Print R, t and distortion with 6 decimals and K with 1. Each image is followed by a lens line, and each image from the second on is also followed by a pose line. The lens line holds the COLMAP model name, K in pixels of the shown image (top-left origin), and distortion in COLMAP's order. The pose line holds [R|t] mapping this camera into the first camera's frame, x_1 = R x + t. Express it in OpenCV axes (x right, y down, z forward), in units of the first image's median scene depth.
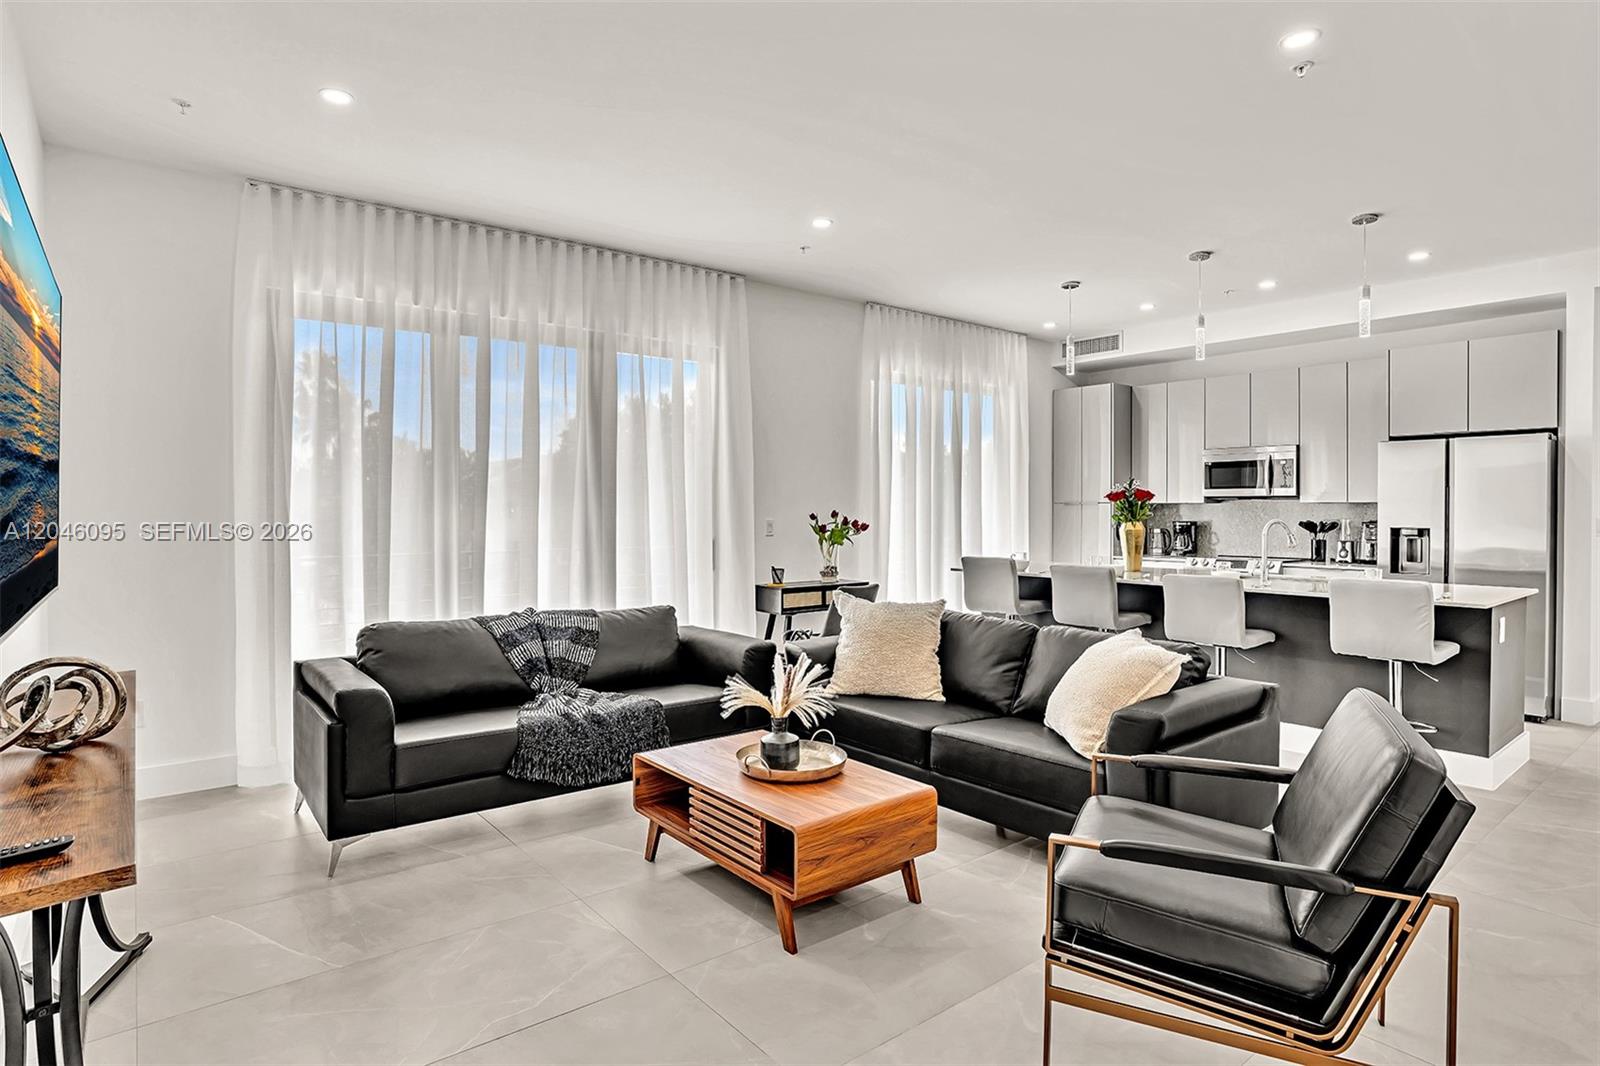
lens RADIAL K [[876.6, 0, 802.0], [0, 876.6, 531.5], [0, 0, 1]] dist [-0.033316, 0.007881]
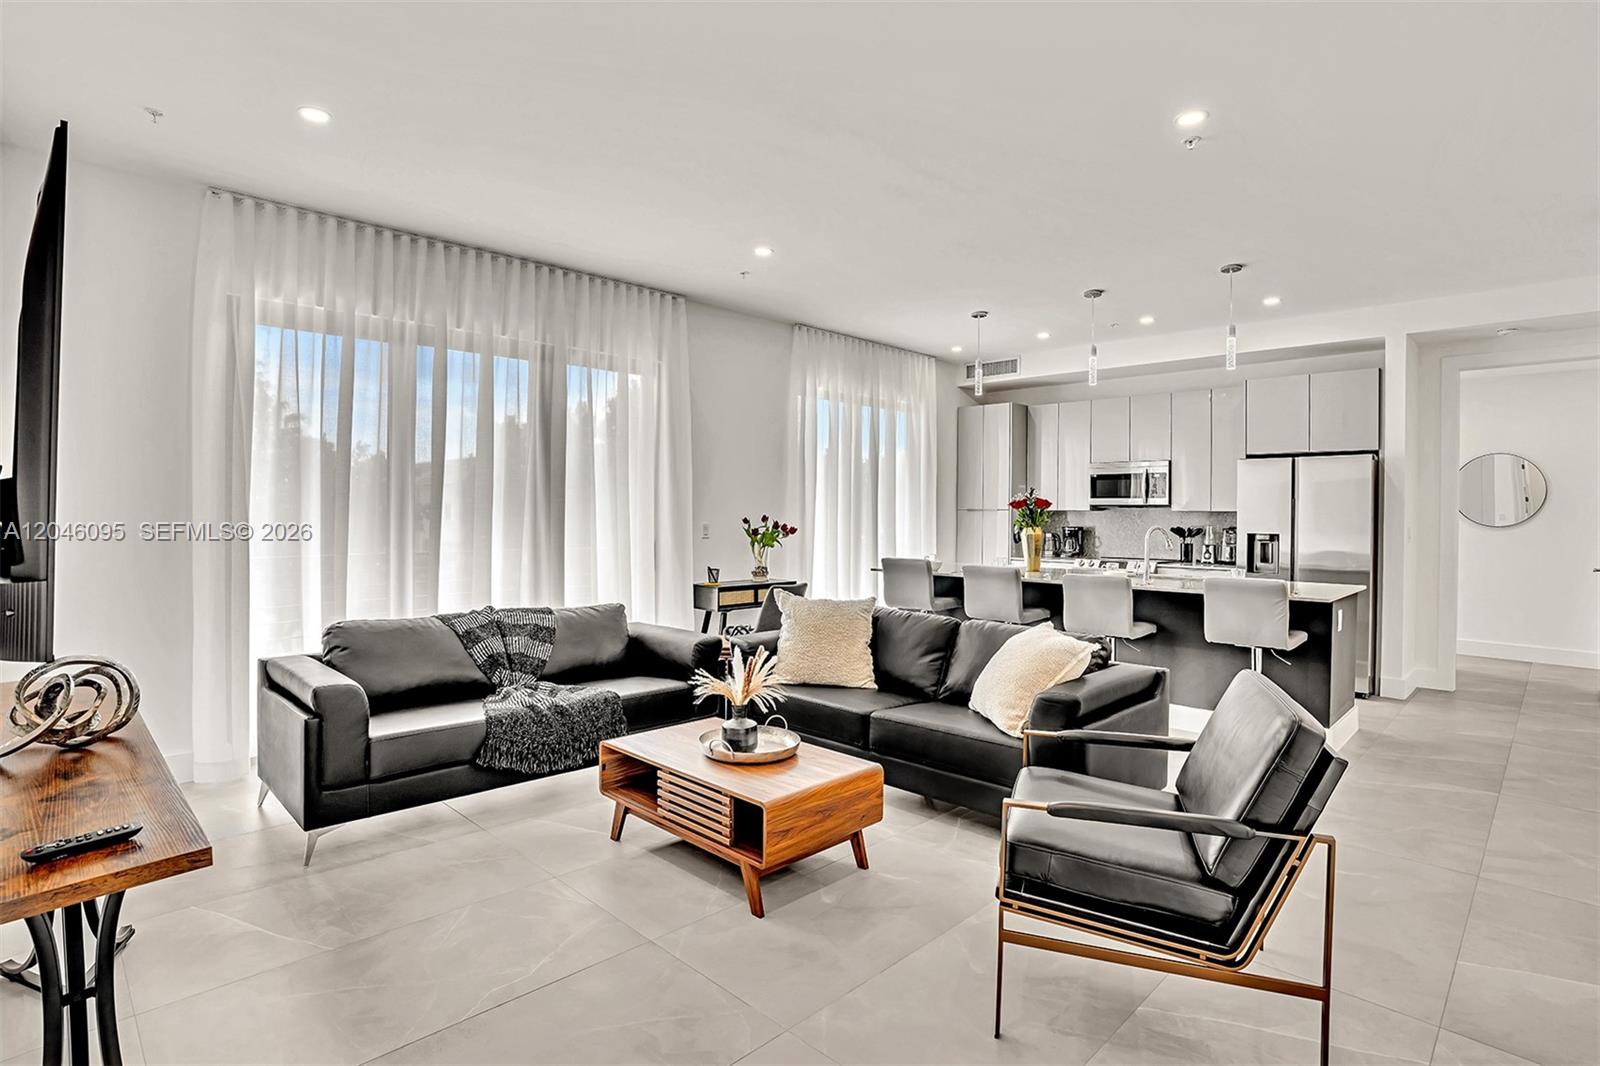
lens RADIAL K [[821.4, 0, 808.5], [0, 821.4, 531.3], [0, 0, 1]] dist [-0.040502, 0.007510]
pose [[0.993355, 0.004955, 0.114986, -0.043494], [-0.004611, 0.999984, -0.003251, -0.001415], [-0.115001, 0.002699, 0.993362, -0.021889]]
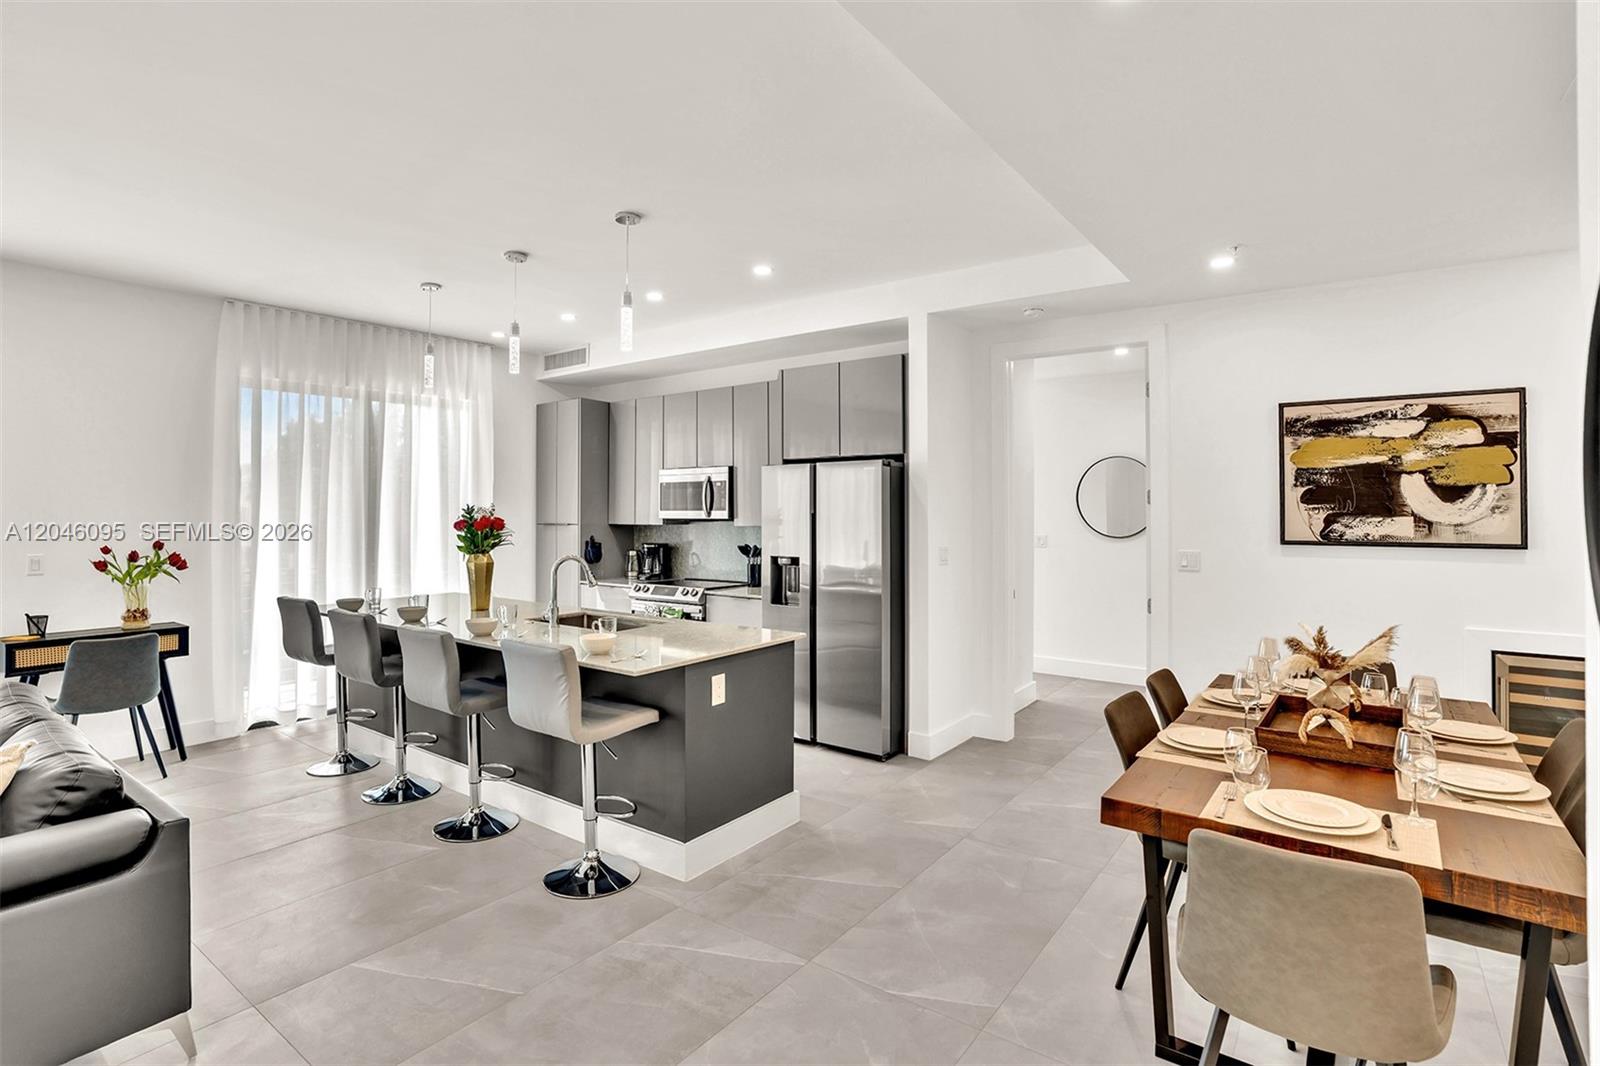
lens RADIAL K [[821.4, 0, 786.8], [0, 821.4, 516.4], [0, 0, 1]] dist [-0.040502, 0.007510]
pose [[0.969509, -0.002807, 0.245040, 0.716542], [0.008361, 0.999731, -0.021628, -0.042384], [-0.244913, 0.023018, 0.969272, 0.177869]]
